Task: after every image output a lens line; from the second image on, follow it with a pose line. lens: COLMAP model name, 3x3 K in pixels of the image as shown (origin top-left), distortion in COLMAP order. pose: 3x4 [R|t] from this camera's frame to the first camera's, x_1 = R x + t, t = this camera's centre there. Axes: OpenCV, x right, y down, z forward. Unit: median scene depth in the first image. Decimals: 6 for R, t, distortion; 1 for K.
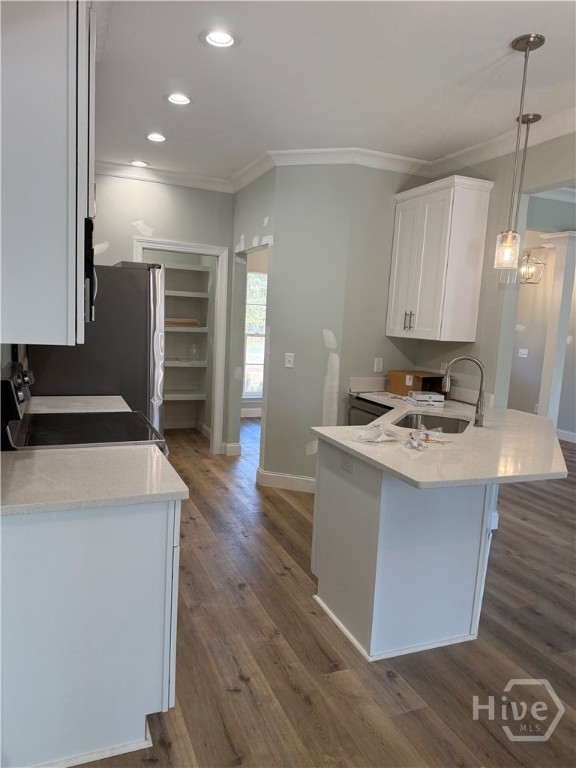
lens RADIAL K [[544.1, 0, 288.1], [0, 544.1, 383.2], [0, 0, 1]] dist [0.010674, -0.017460]
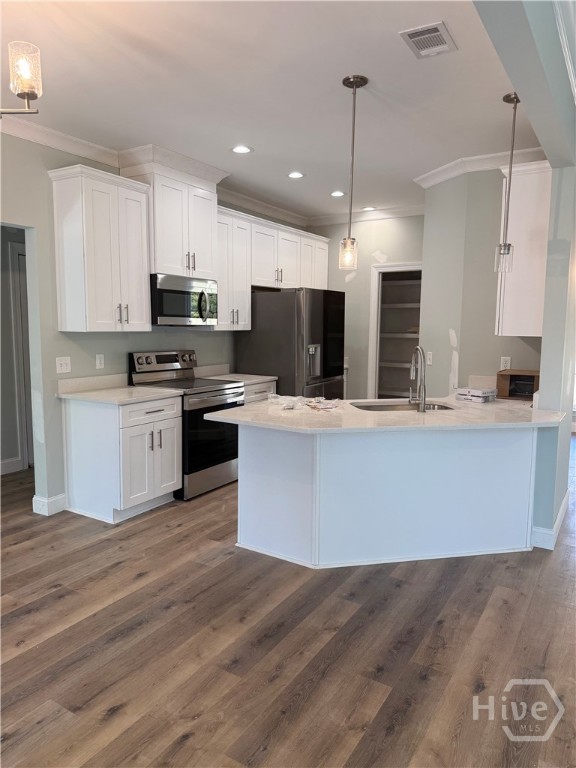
lens RADIAL K [[544.1, 0, 290.8], [0, 544.1, 384.3], [0, 0, 1]] dist [0.010674, -0.017460]
pose [[0.576535, 0.045994, -0.815777, 1.136207], [-0.074471, 0.997217, 0.003593, 0.042416], [0.813671, 0.058680, 0.578356, 0.186767]]
